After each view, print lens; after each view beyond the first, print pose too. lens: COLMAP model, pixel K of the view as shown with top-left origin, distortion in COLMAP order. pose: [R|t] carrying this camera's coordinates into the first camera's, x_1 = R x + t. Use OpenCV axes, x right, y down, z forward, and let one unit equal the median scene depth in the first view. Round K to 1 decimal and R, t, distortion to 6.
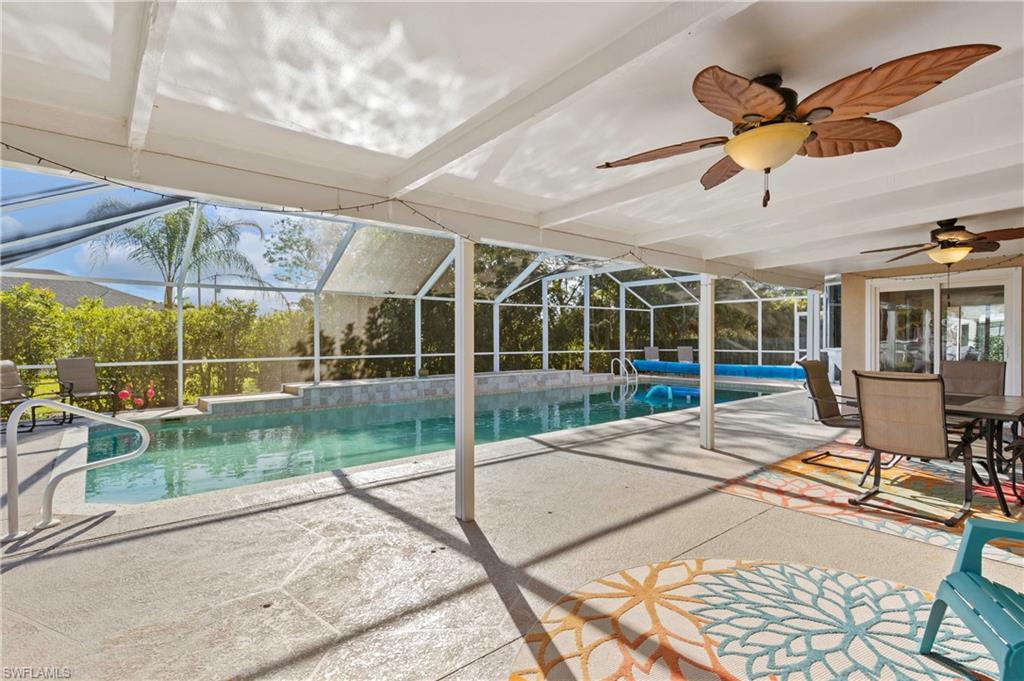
lens RADIAL K [[493.7, 0, 512.0], [0, 493.7, 340.5], [0, 0, 1]] dist [0.000087, 0.000733]
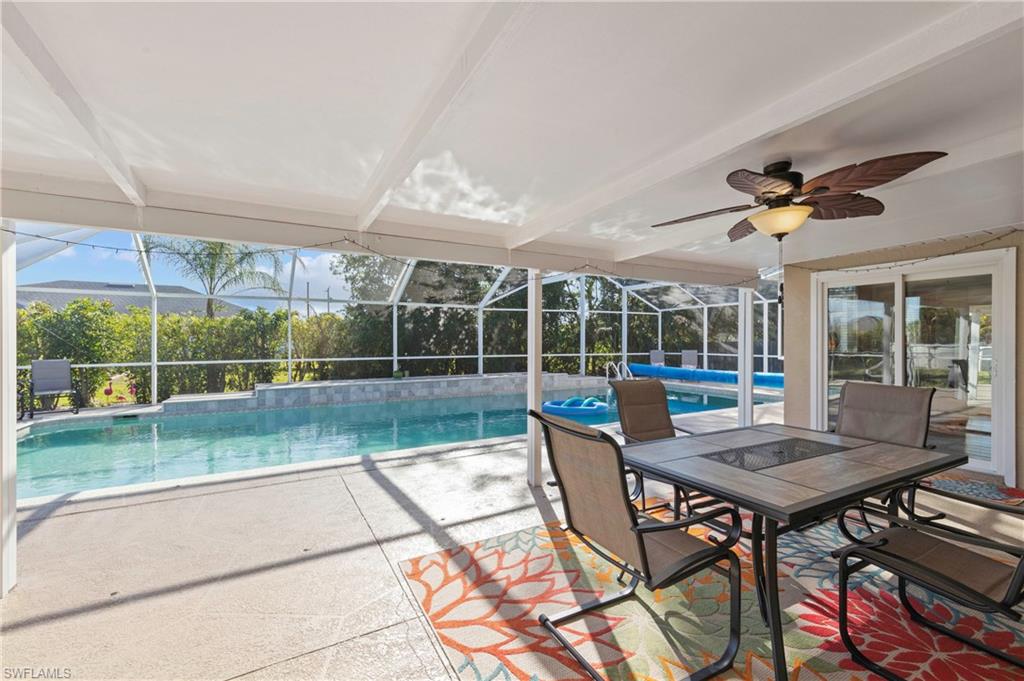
lens RADIAL K [[431.9, 0, 512.0], [0, 431.9, 340.5], [0, 0, 1]] dist [0.002018, 0.000088]
pose [[0.984751, 0.002563, -0.173953, 0.250749], [-0.002920, 0.999994, -0.001796, -0.007743], [0.173947, 0.002277, 0.984752, 0.155461]]
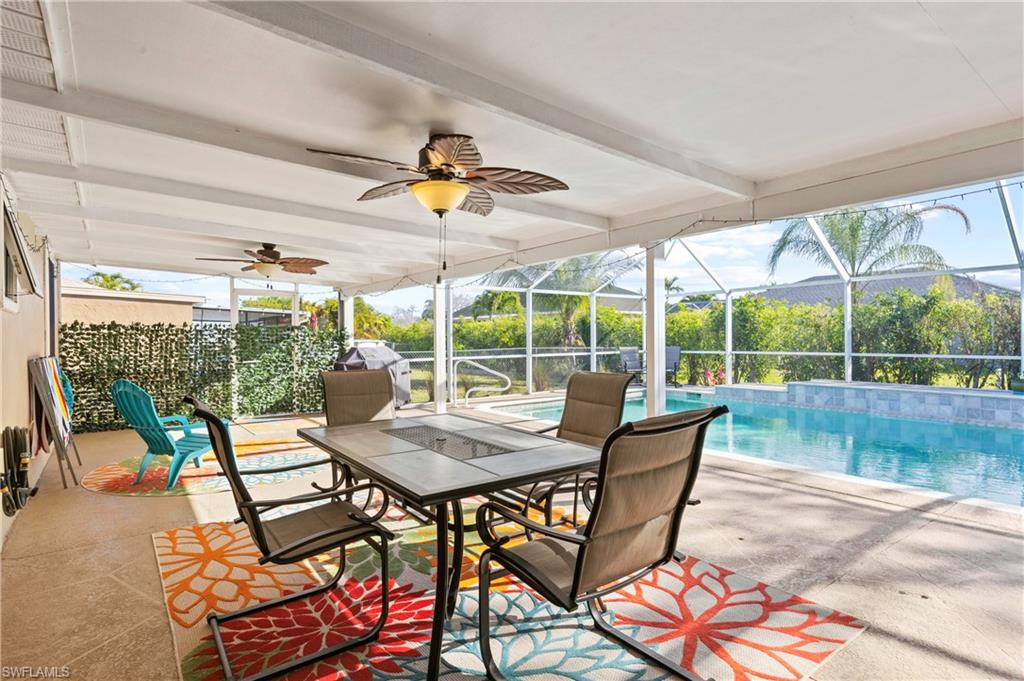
lens RADIAL K [[520.9, 0, 512.0], [0, 520.9, 340.5], [0, 0, 1]] dist [0.002097, 0.000256]
pose [[-0.043048, 0.010750, -0.999015, 0.586356], [0.003479, 0.999938, 0.010610, -0.002784], [0.999067, -0.003019, -0.043083, 0.432738]]
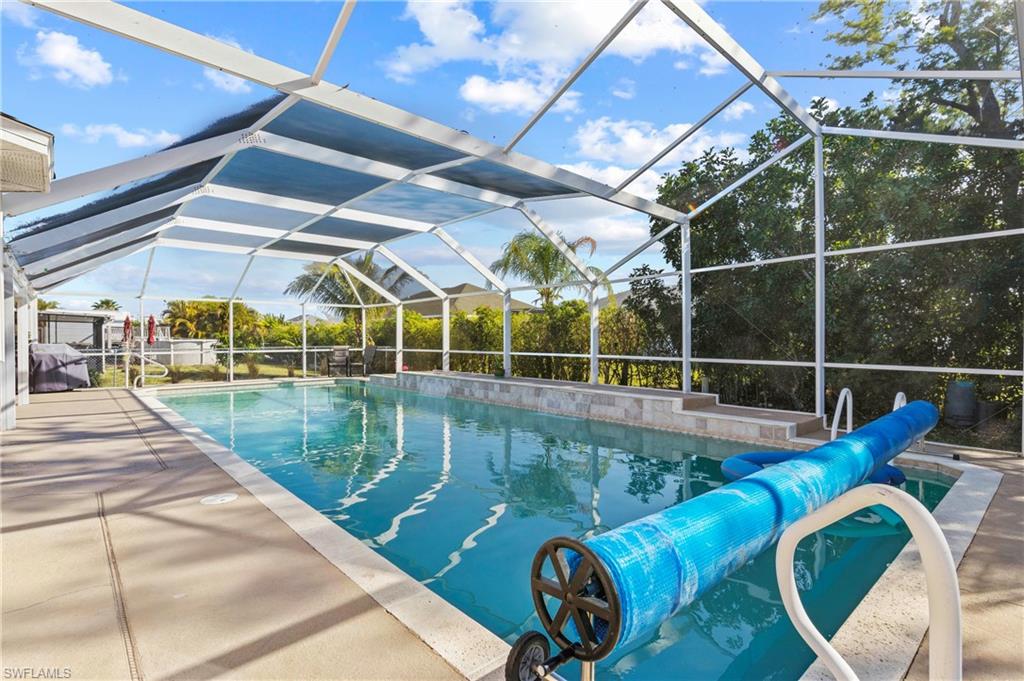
lens RADIAL K [[493.7, 0, 512.0], [0, 493.7, 340.5], [0, 0, 1]] dist [0.000087, 0.000733]
pose [[0.051867, 0.003803, -0.998647, 0.851099], [-0.005778, 0.999977, 0.003508, 0.001673], [0.998637, 0.005588, 0.051888, 1.113862]]
